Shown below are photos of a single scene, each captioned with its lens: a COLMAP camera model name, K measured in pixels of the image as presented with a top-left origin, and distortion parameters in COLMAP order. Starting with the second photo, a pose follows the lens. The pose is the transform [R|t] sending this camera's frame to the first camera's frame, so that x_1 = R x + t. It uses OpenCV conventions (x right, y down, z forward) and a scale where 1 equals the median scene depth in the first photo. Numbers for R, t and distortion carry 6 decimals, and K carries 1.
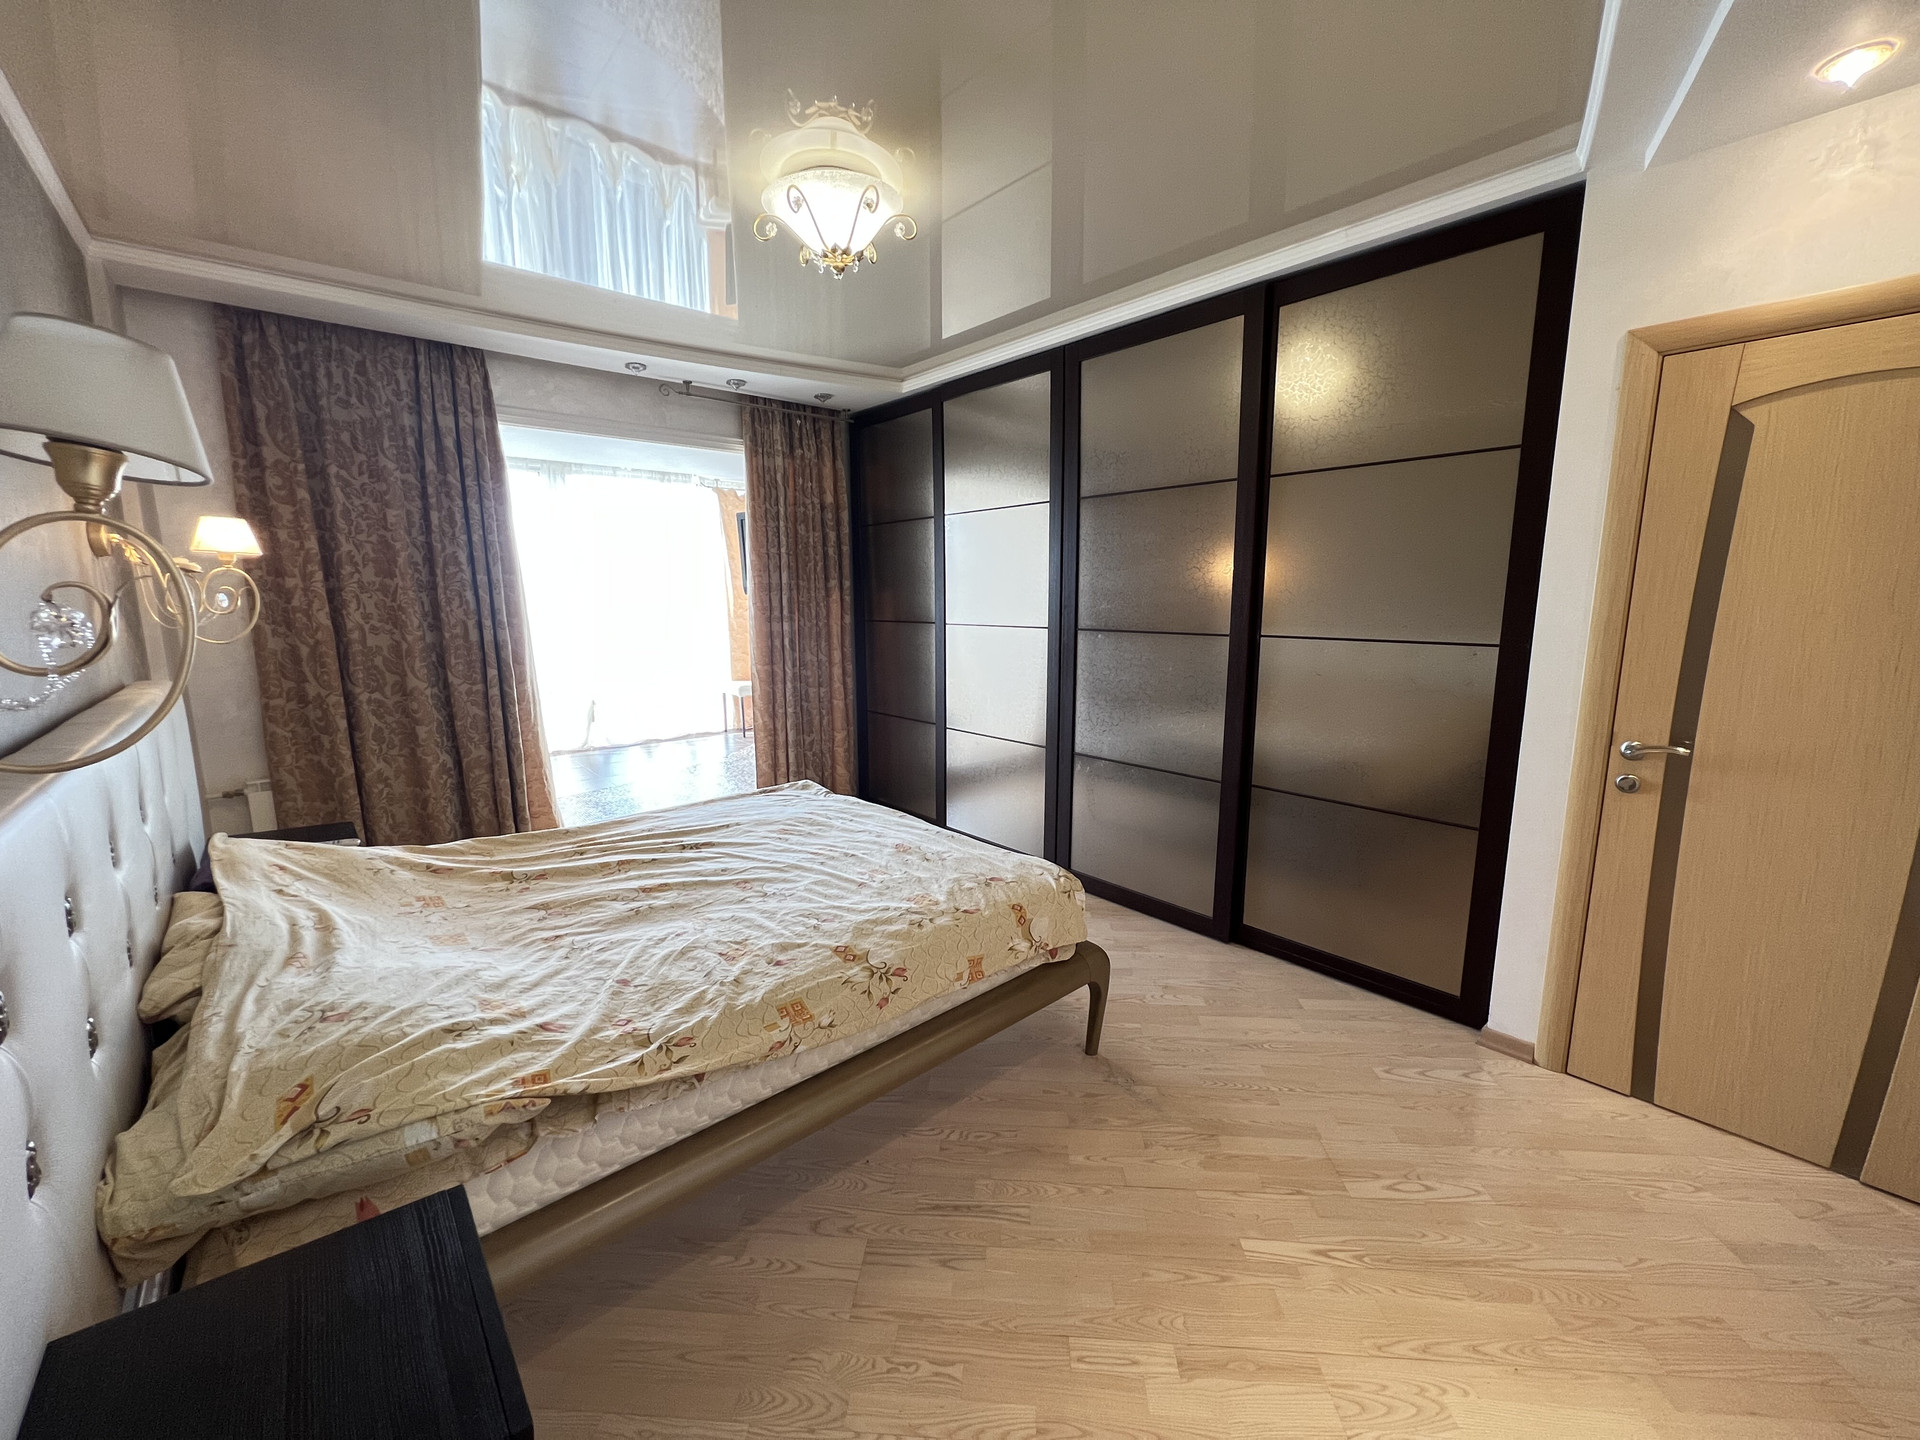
lens RADIAL K [[764.2, 0, 960.0], [0, 764.2, 720.0], [0, 0, 1]] dist [-0.004593, 0.001430]
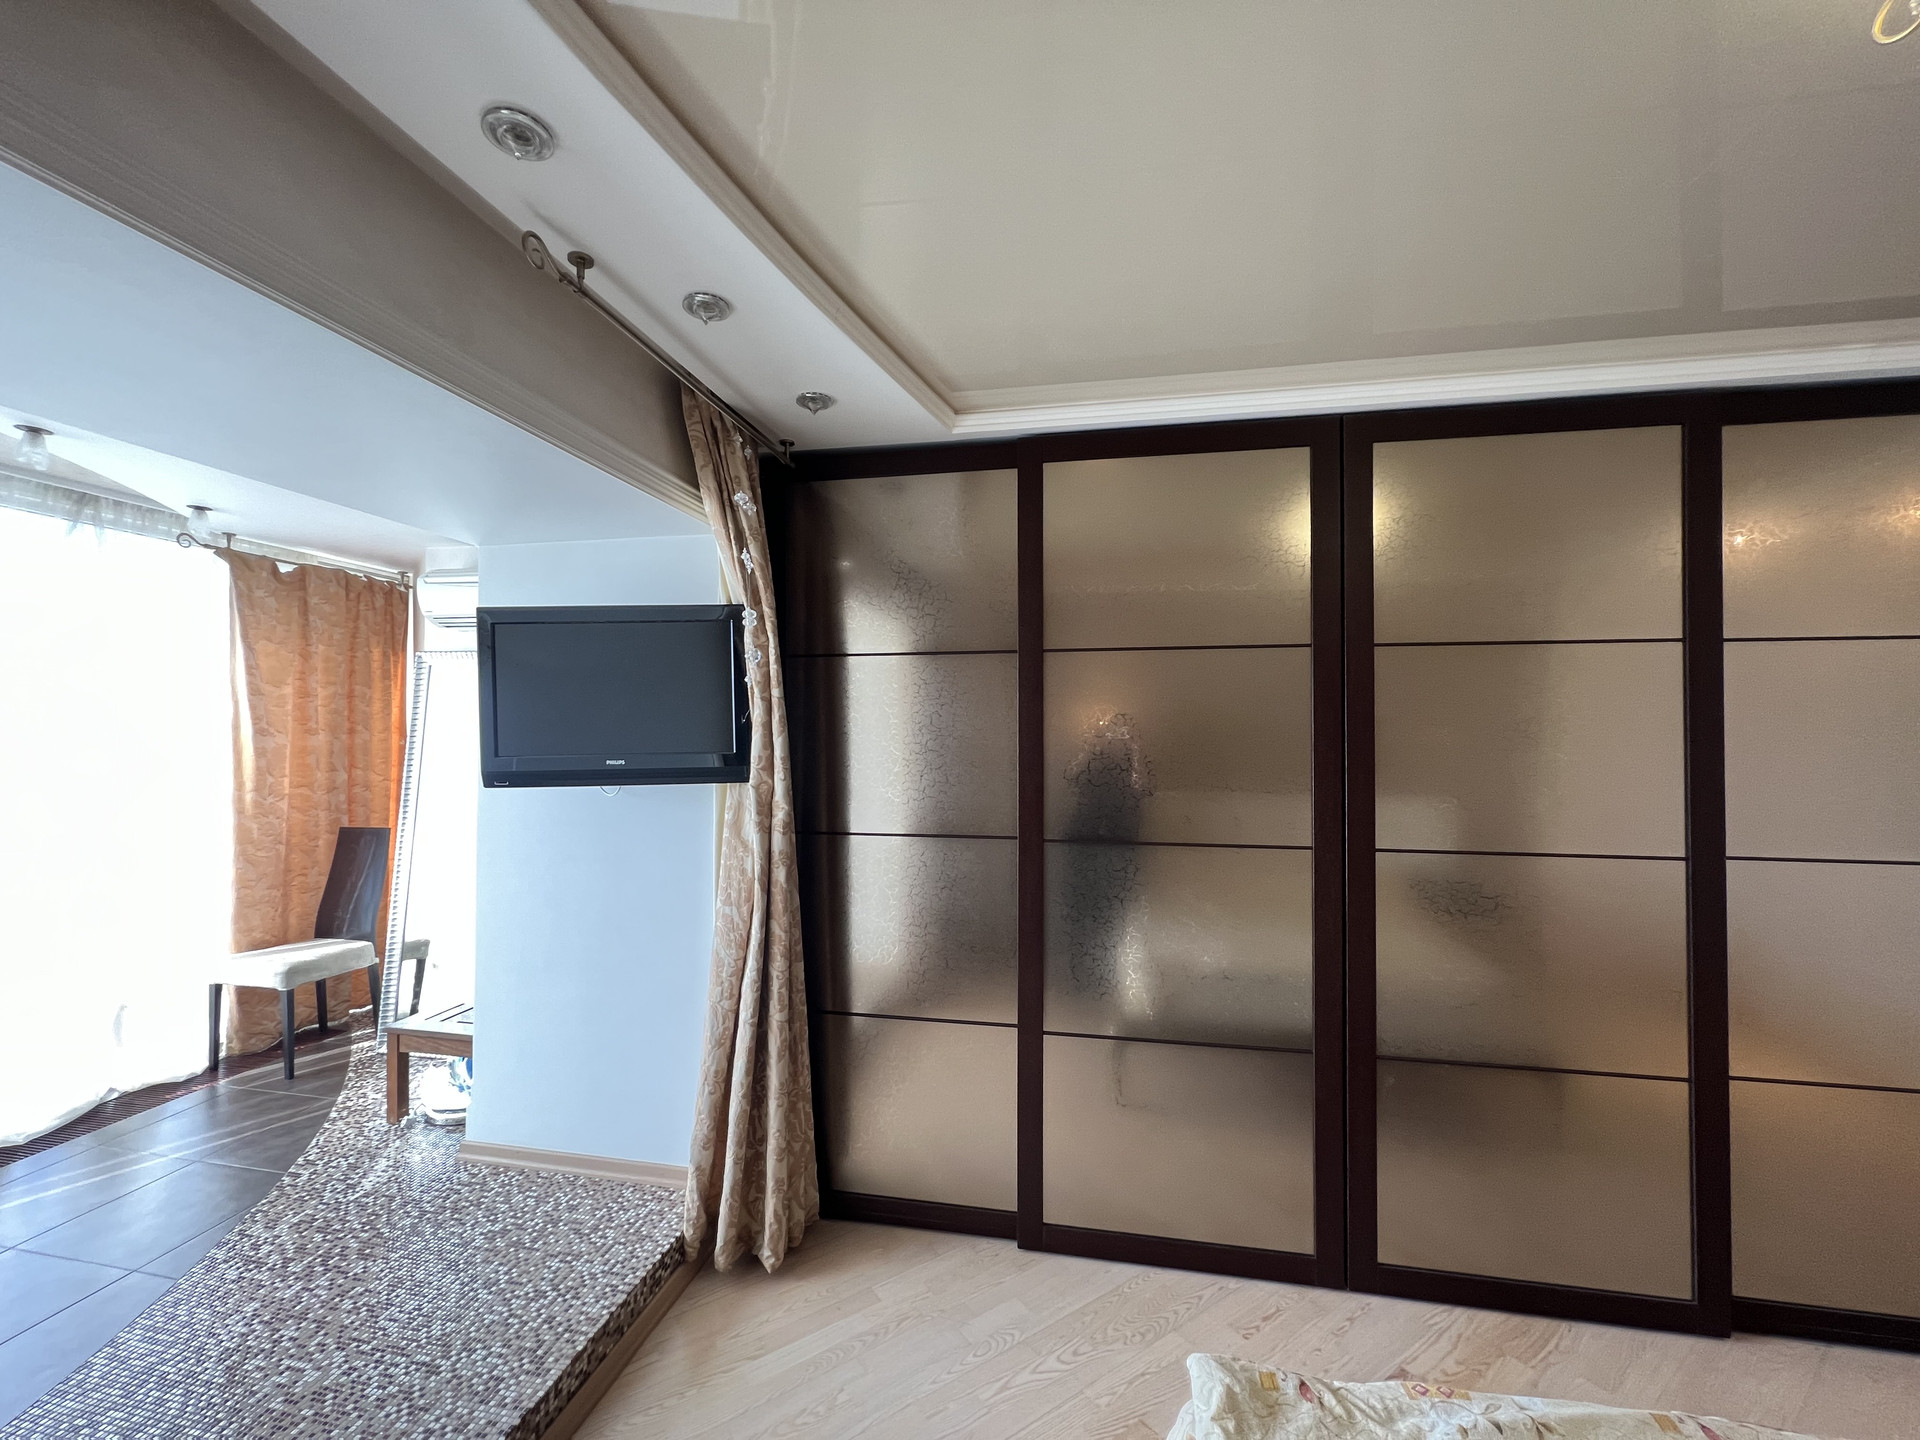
lens RADIAL K [[764.2, 0, 960.0], [0, 764.2, 720.0], [0, 0, 1]] dist [-0.004593, 0.001430]
pose [[0.787694, 0.018908, 0.615776, -0.771950], [0.093448, 0.984296, -0.149761, -0.253450], [-0.608938, 0.175509, 0.773557, 1.115143]]
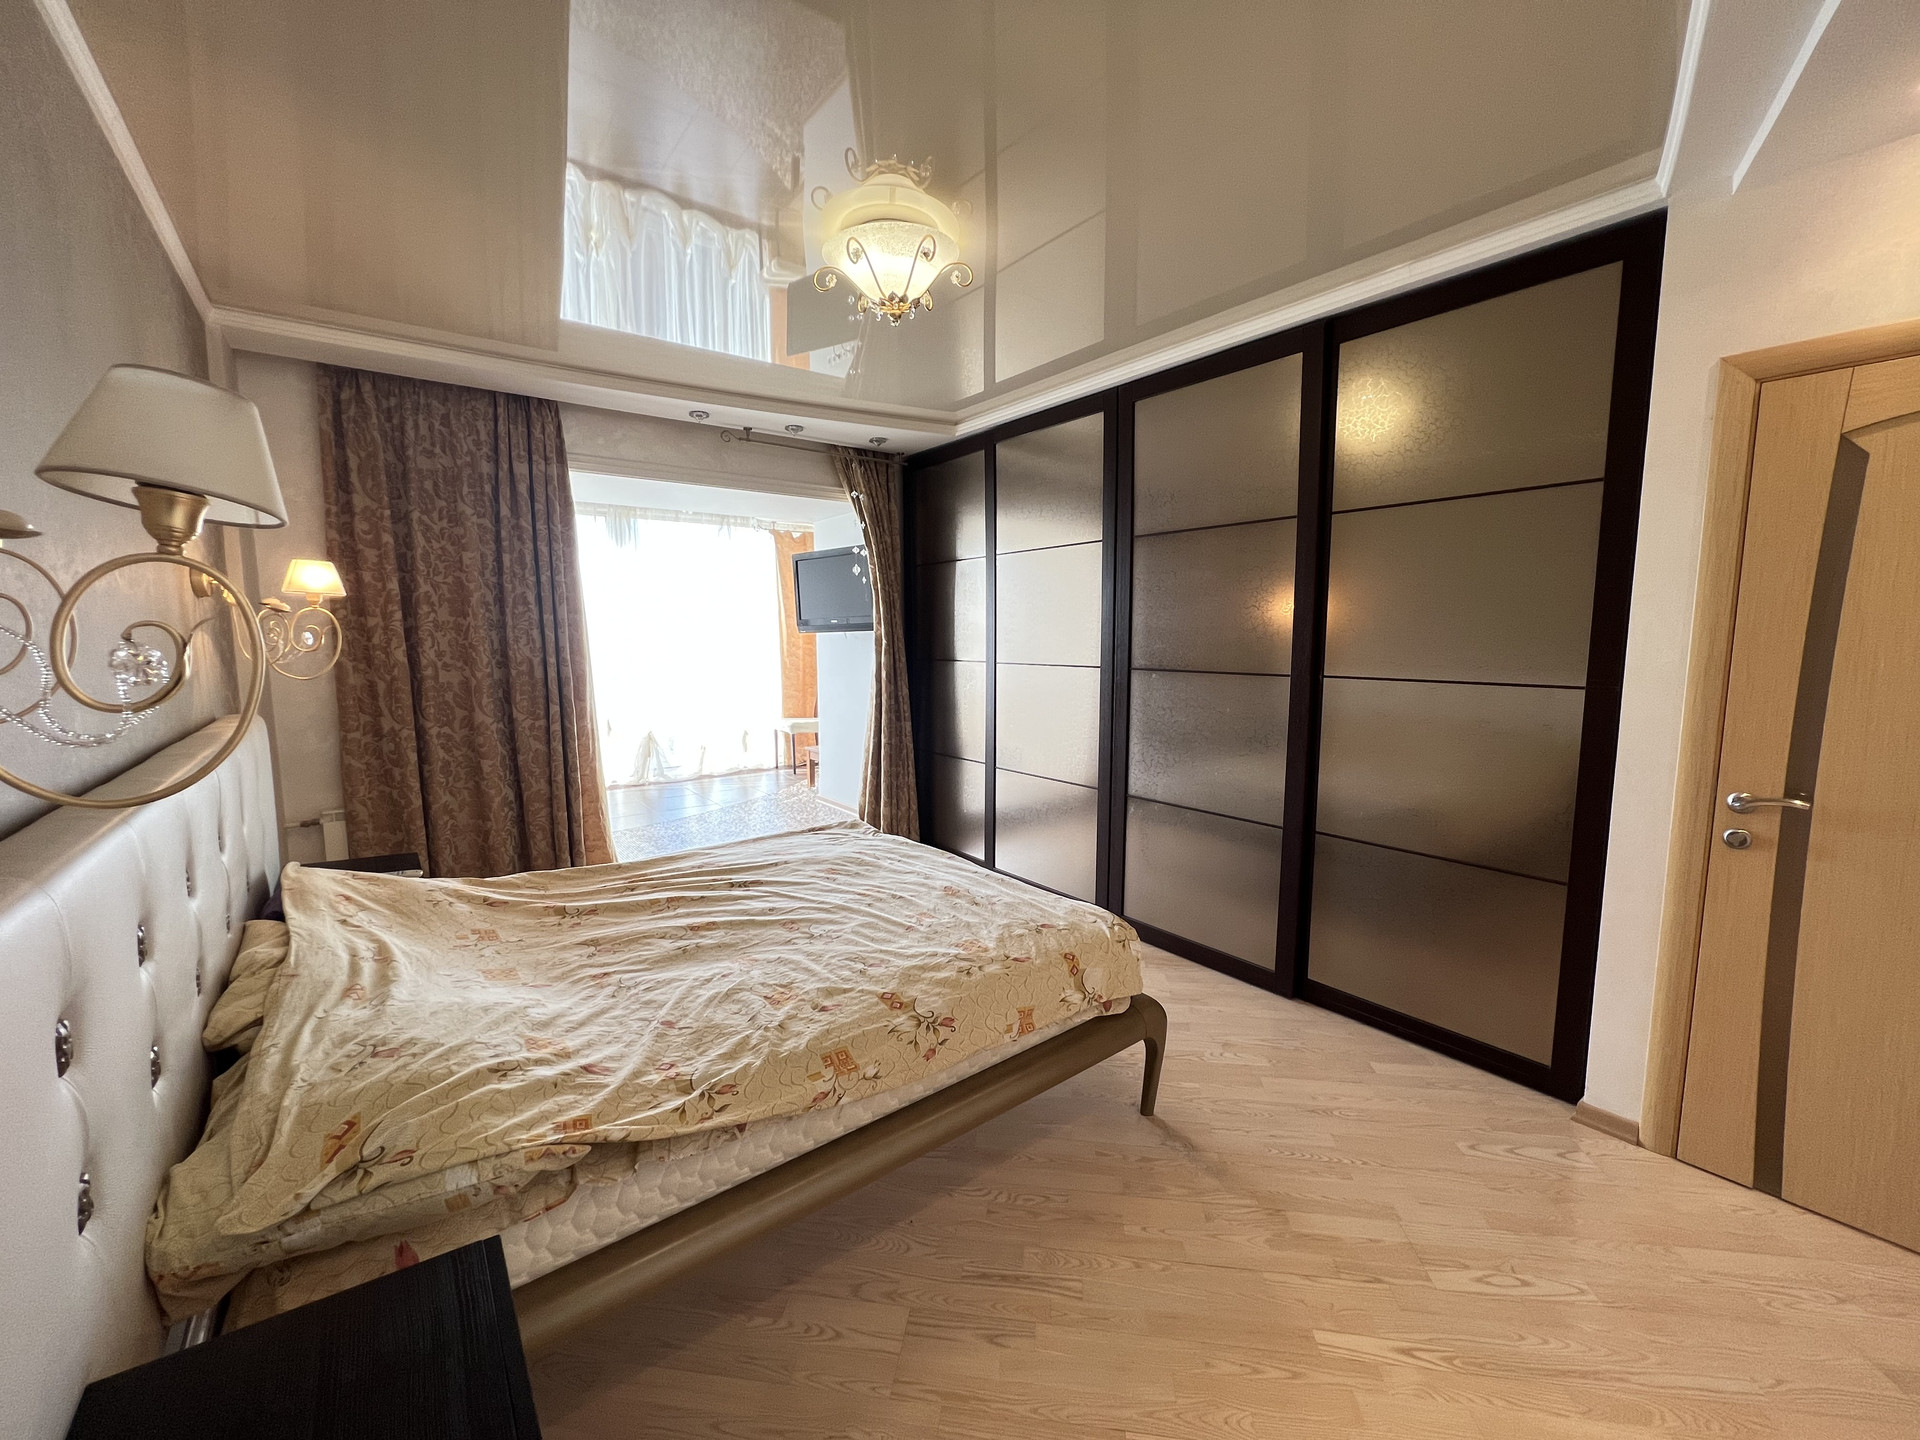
lens RADIAL K [[764.2, 0, 960.0], [0, 764.2, 720.0], [0, 0, 1]] dist [-0.004593, 0.001430]
pose [[0.997965, 0.008077, -0.063254, -0.004424], [-0.011223, 0.998709, -0.049540, -0.003155], [0.062772, 0.050149, 0.996767, 0.016691]]
